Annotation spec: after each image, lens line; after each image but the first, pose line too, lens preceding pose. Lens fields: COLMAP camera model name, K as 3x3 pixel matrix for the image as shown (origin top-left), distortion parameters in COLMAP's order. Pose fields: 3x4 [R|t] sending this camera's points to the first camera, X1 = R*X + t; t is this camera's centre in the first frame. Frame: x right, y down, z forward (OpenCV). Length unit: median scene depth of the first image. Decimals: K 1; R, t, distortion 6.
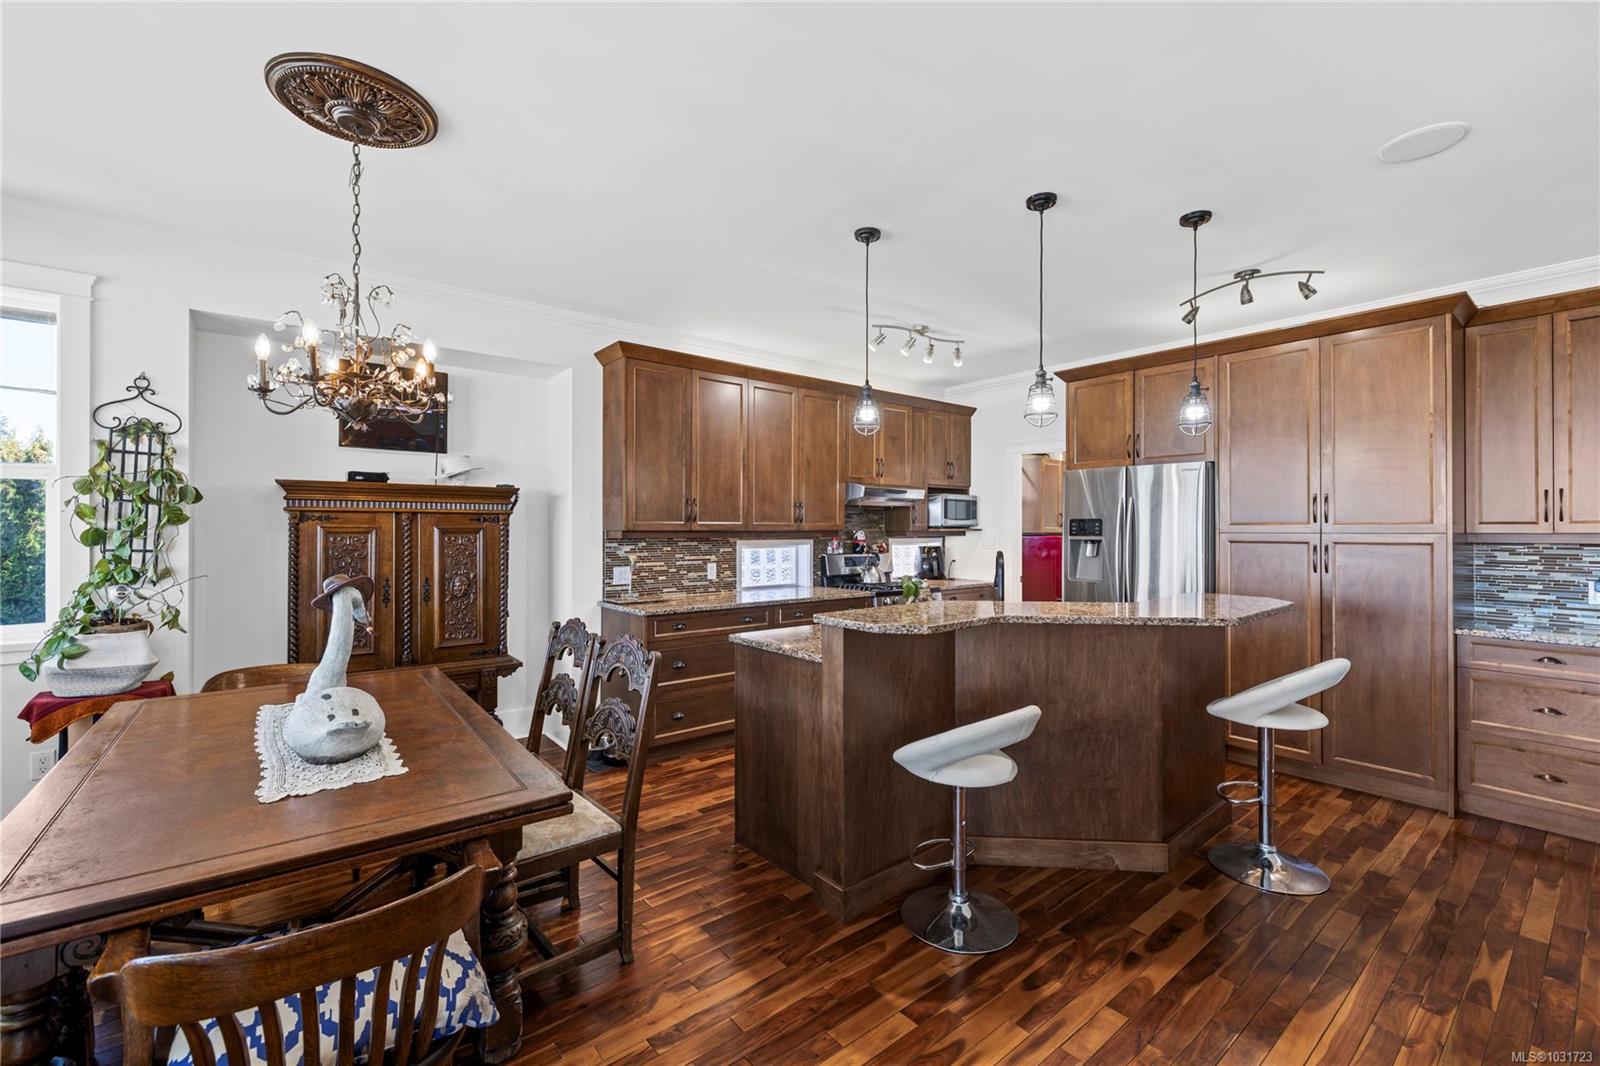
lens RADIAL K [[686.2, 0, 812.2], [0, 686.2, 528.2], [0, 0, 1]] dist [0.003957, -0.000337]
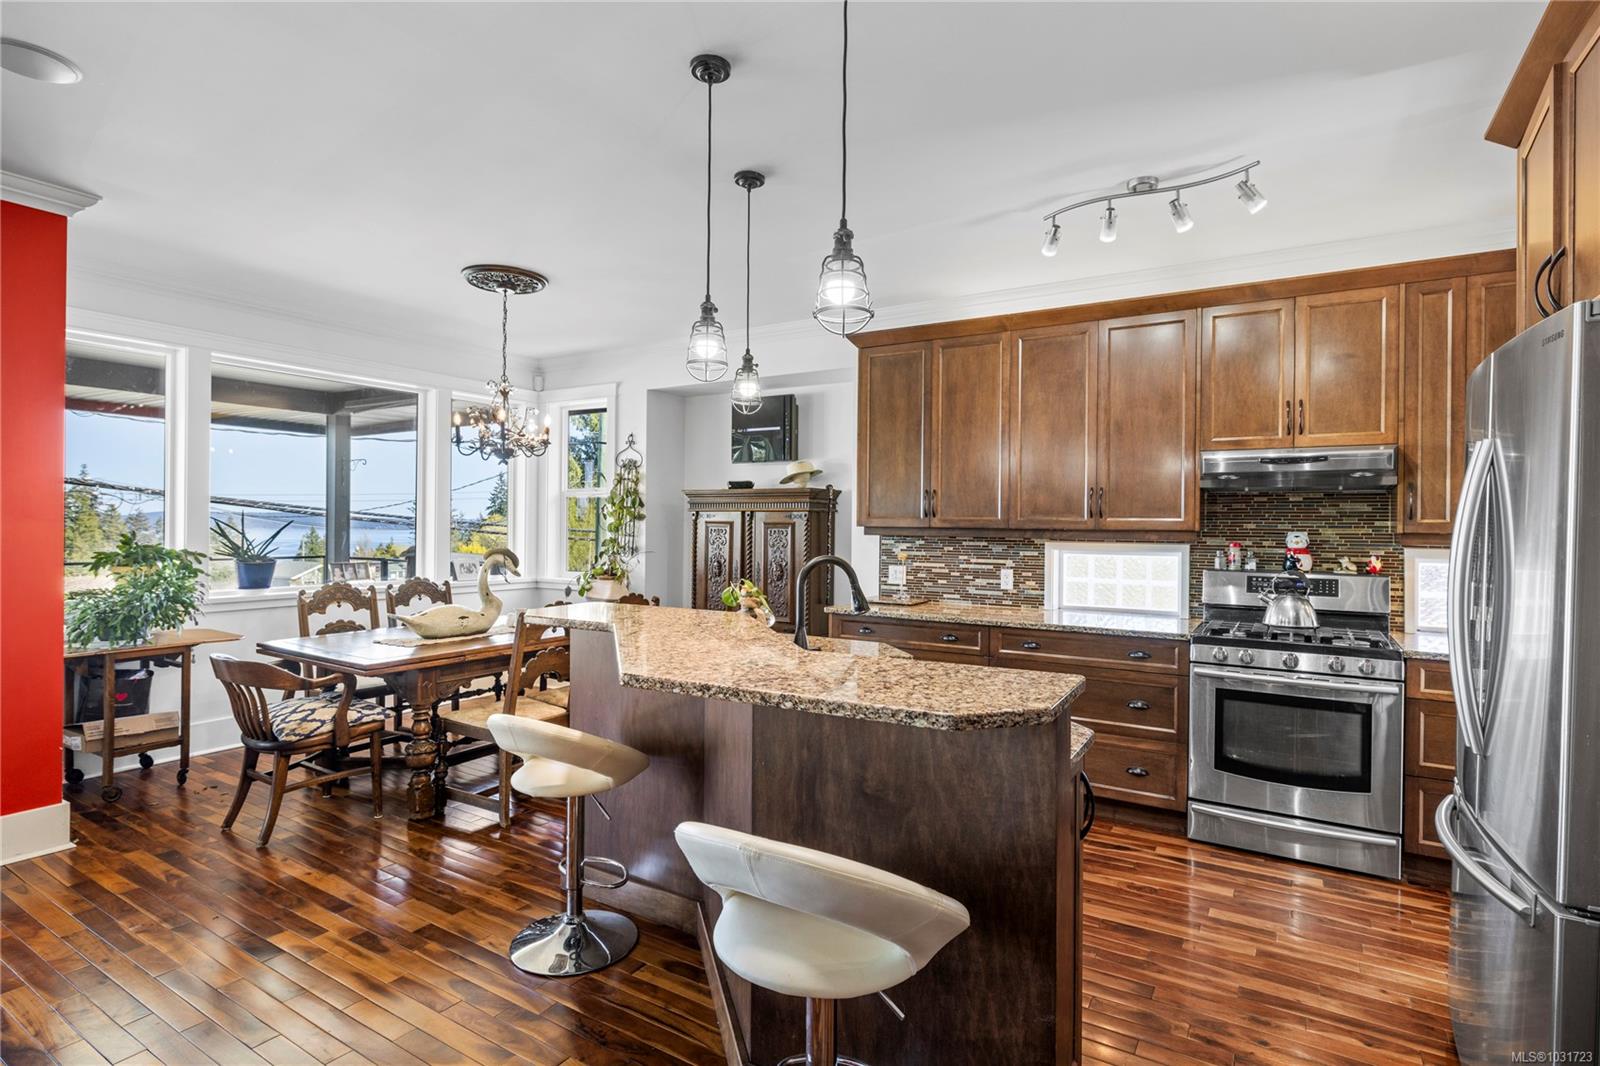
lens RADIAL K [[802.0, 0, 817.0], [0, 802.0, 527.1], [0, 0, 1]] dist [-0.003624, -0.000639]
pose [[0.334703, 0.004604, -0.942312, 0.876777], [-0.009030, 0.999958, 0.001678, 0.003262], [0.942280, 0.007948, 0.334731, 0.634653]]
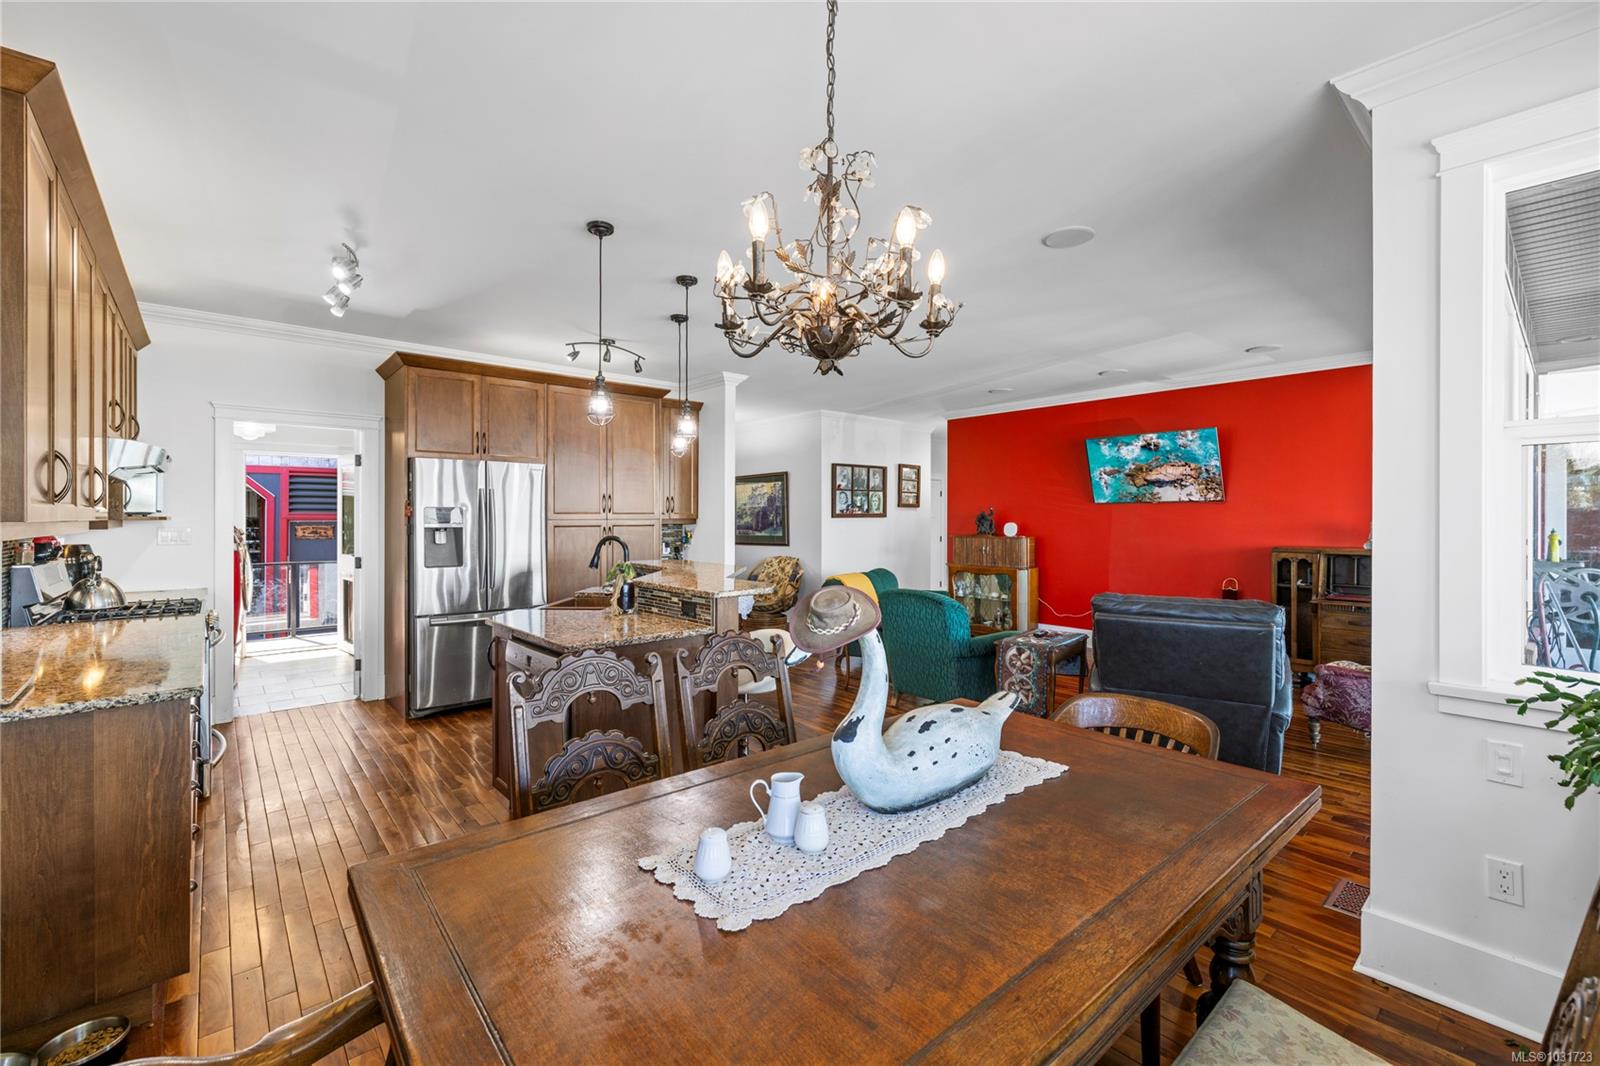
lens RADIAL K [[686.2, 0, 803.3], [0, 686.2, 532.7], [0, 0, 1]] dist [0.003957, -0.000337]
pose [[-0.053217, -0.024523, 0.998282, -0.800157], [-0.001033, 0.999699, 0.024503, -0.001161], [-0.998582, 0.000273, -0.053226, 0.637052]]
